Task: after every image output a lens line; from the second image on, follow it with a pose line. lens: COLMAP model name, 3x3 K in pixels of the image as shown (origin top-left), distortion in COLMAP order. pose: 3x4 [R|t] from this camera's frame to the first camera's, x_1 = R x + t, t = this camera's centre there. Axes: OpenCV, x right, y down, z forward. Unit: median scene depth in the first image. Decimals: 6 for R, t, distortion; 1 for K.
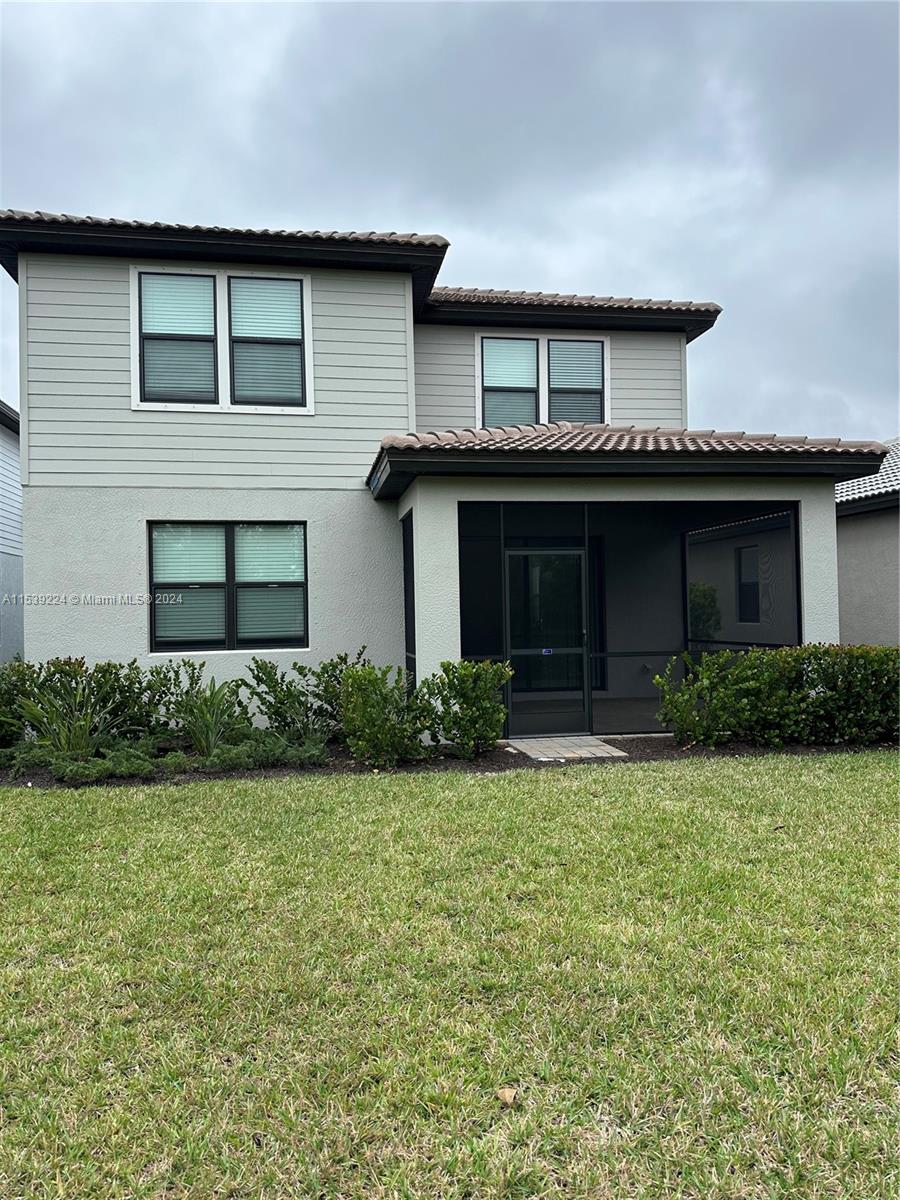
lens RADIAL K [[853.5, 0, 450.0], [0, 853.5, 600.0], [0, 0, 1]] dist [0.181135, -0.403016]
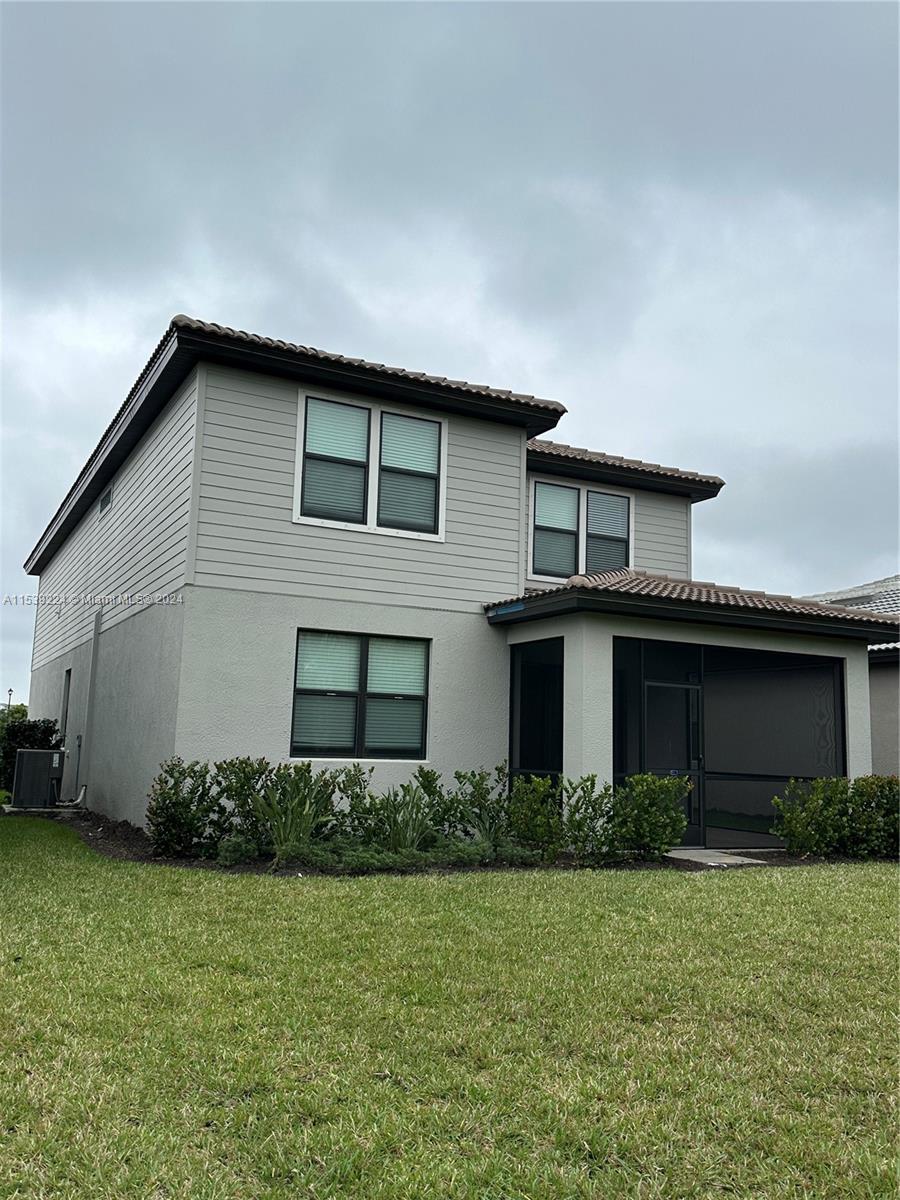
lens RADIAL K [[999.1, 0, 450.0], [0, 999.1, 600.0], [0, 0, 1]] dist [0.068907, -0.005025]
pose [[0.953548, 0.091277, 0.287081, -0.508584], [-0.054189, 0.989418, -0.134594, 0.025937], [-0.296329, 0.112786, 0.948403, -0.186907]]
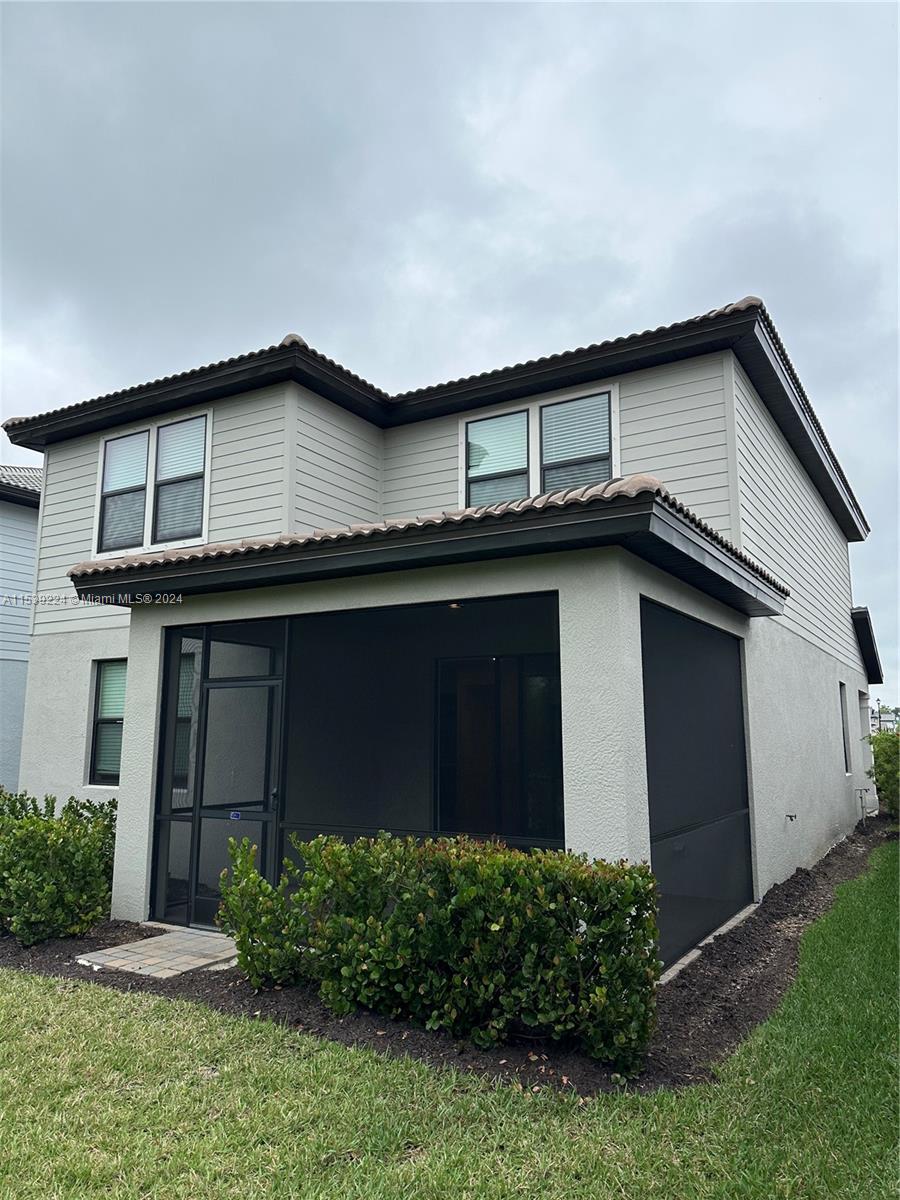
lens RADIAL K [[847.1, 0, 450.0], [0, 847.1, 600.0], [0, 0, 1]] dist [0.003626, -0.000351]
pose [[0.751485, -0.080707, -0.654795, 0.670062], [-0.010314, 0.990931, -0.133975, -0.028348], [0.659669, 0.107434, 0.743838, 0.486393]]
